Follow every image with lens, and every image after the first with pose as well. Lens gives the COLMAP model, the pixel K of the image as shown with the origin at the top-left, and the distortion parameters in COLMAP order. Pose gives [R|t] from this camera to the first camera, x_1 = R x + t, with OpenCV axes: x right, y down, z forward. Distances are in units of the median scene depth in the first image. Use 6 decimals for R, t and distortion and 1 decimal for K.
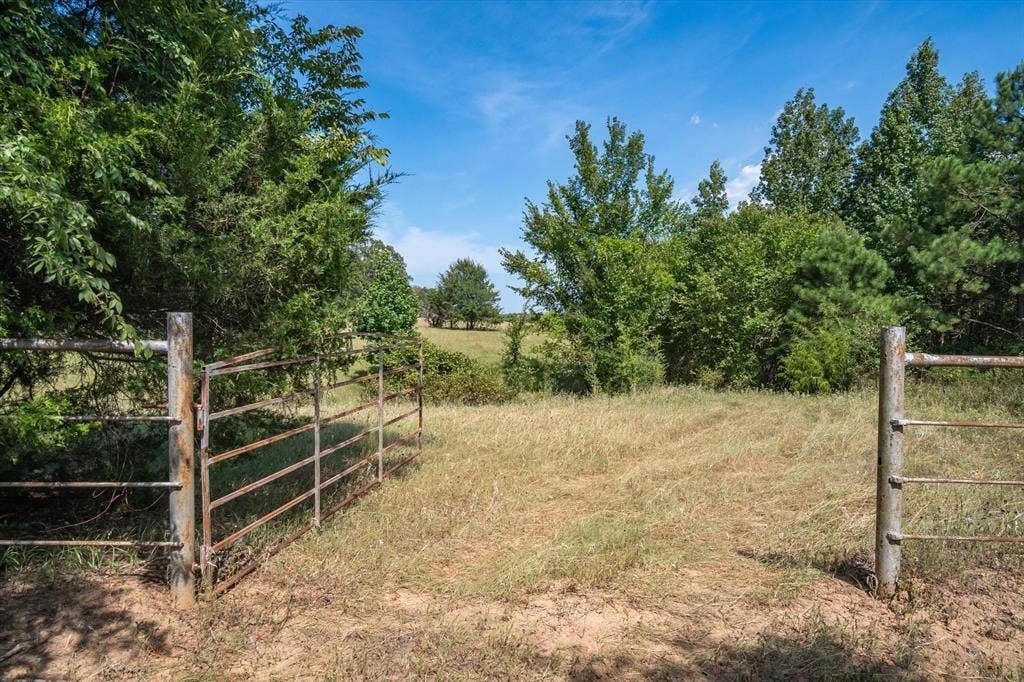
lens RADIAL K [[623.8, 0, 512.0], [0, 623.8, 341.0], [0, 0, 1]] dist [0.002431, 0.000414]
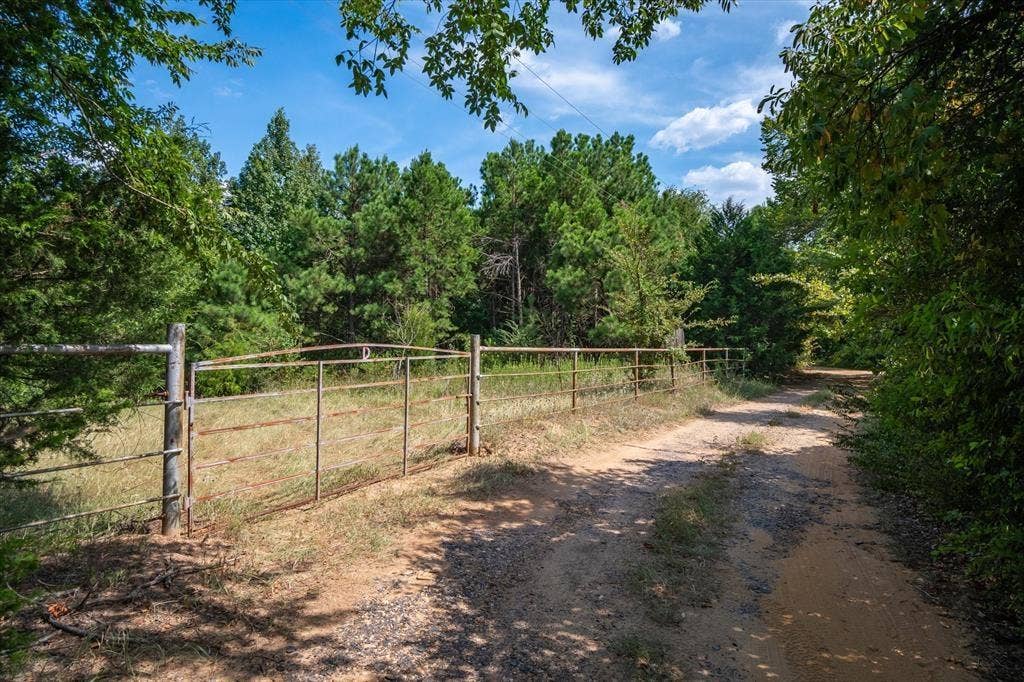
lens RADIAL K [[623.8, 0, 512.0], [0, 623.8, 341.0], [0, 0, 1]] dist [0.002431, 0.000414]
pose [[0.532256, -0.008148, 0.846544, -0.190760], [0.026448, 0.999626, -0.007007, 0.003077], [-0.846170, 0.026119, 0.532272, -0.050051]]
